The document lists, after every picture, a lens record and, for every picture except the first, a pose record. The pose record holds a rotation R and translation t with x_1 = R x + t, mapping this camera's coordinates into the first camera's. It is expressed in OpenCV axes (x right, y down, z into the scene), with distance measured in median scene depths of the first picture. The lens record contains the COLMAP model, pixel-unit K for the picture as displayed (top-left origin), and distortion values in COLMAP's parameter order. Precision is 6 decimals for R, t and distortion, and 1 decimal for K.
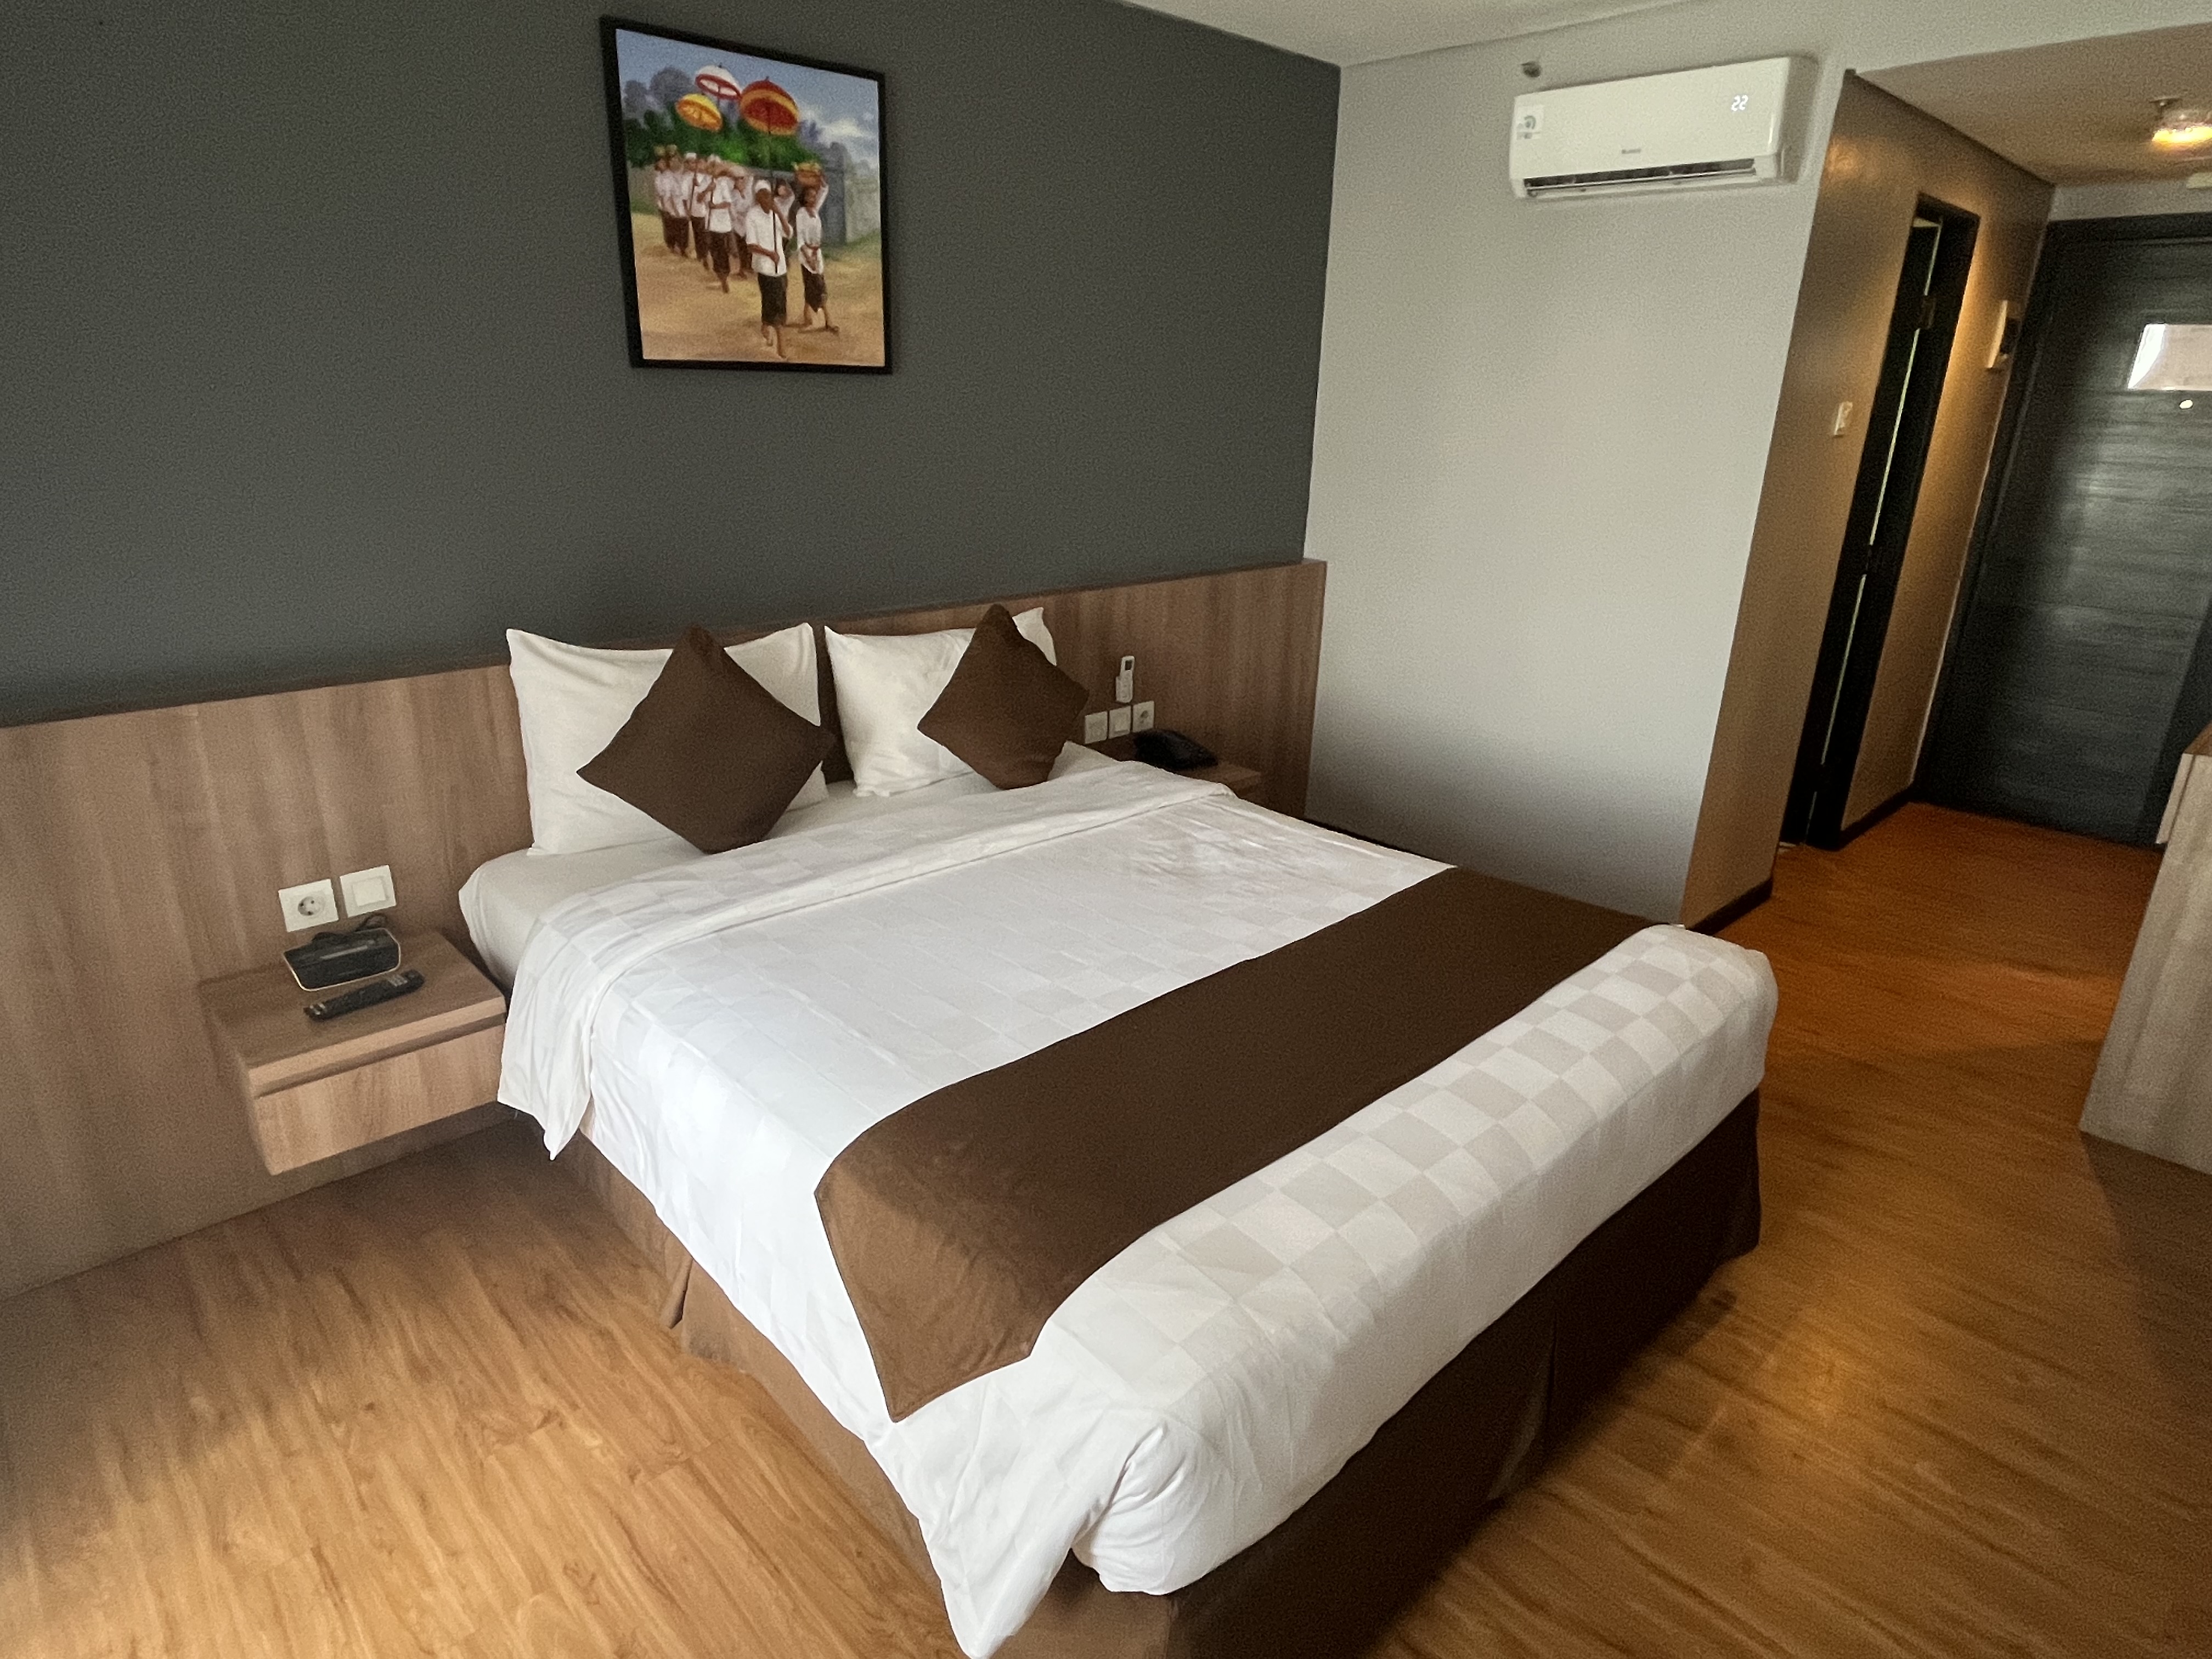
lens RADIAL K [[1241.4, 0, 1112.3], [0, 1241.4, 831.1], [0, 0, 1]] dist [-0.000880, -0.000596]
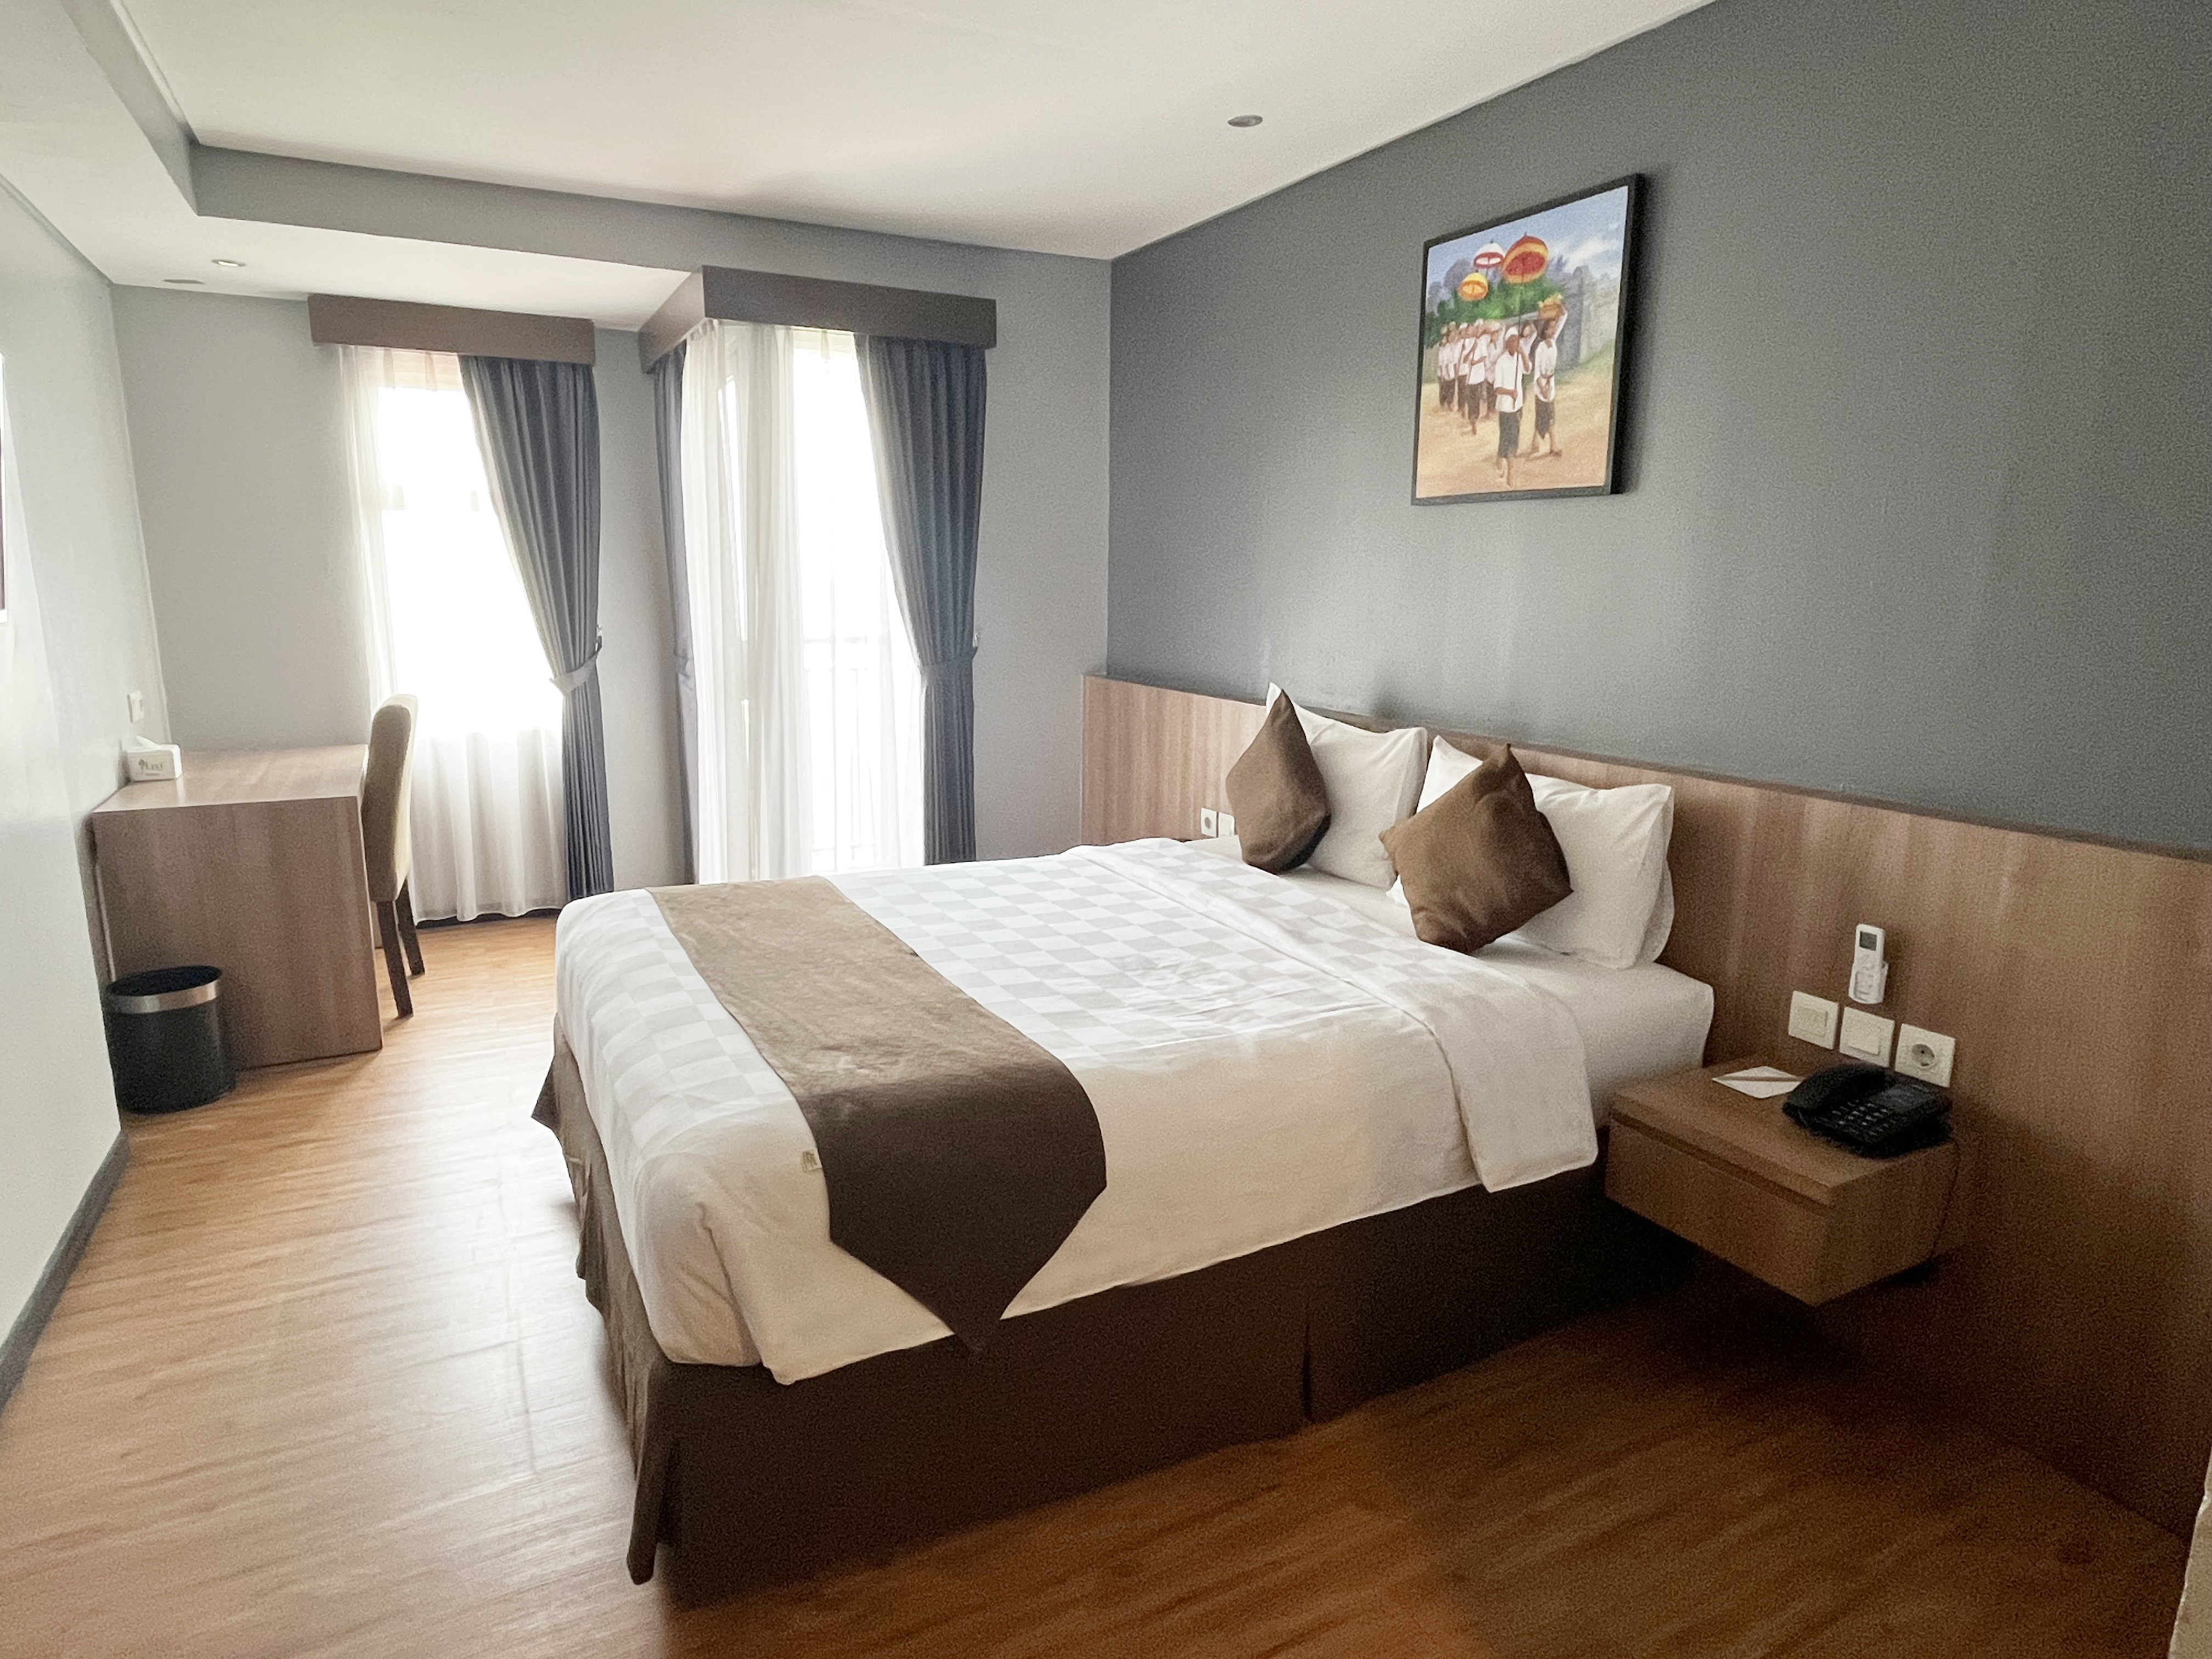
lens RADIAL K [[1241.4, 0, 1099.6], [0, 1241.4, 828.9], [0, 0, 1]] dist [-0.000880, -0.000596]
pose [[-0.266056, 0.173244, -0.948262, 0.904357], [-0.342045, 0.902740, 0.260895, -0.288885], [0.901232, 0.393761, -0.180922, 1.038279]]
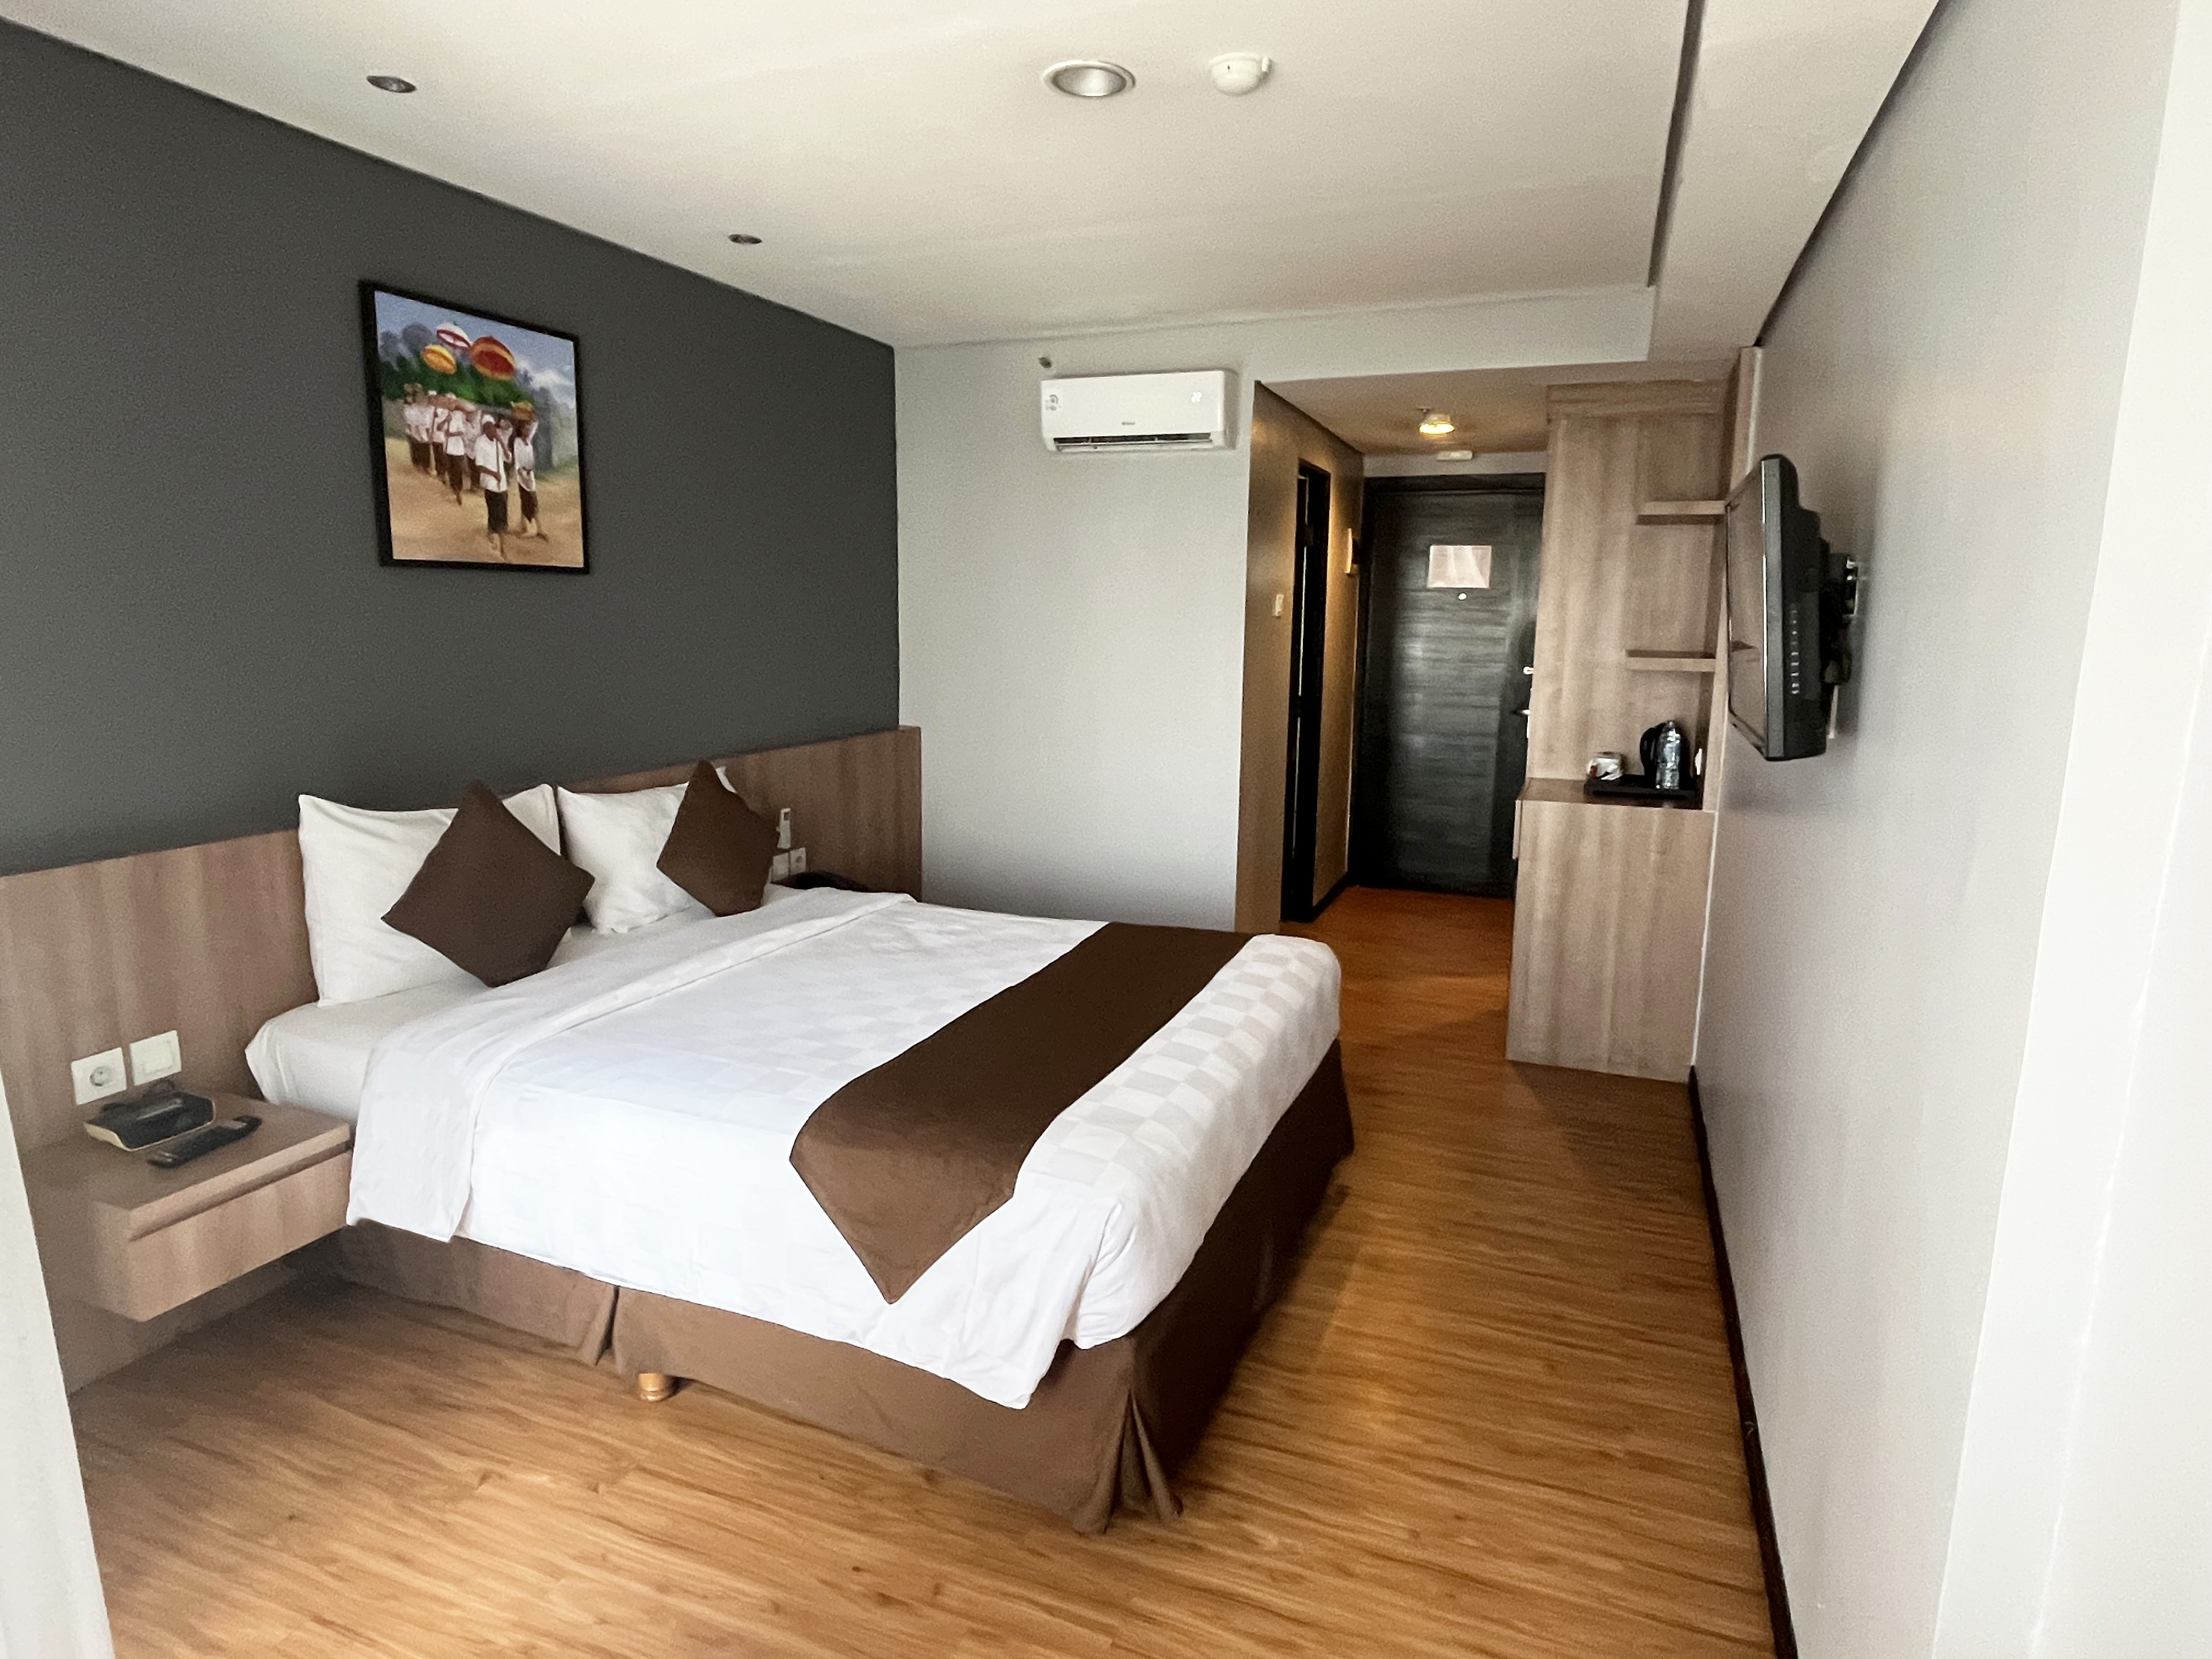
lens RADIAL K [[1241.4, 0, 1092.0], [0, 1241.4, 844.4], [0, 0, 1]] dist [-0.000880, -0.000596]
pose [[0.912143, -0.088403, 0.400225, -0.265095], [0.148027, 0.981609, -0.120544, 0.102185], [-0.382208, 0.169198, 0.908454, -0.218900]]
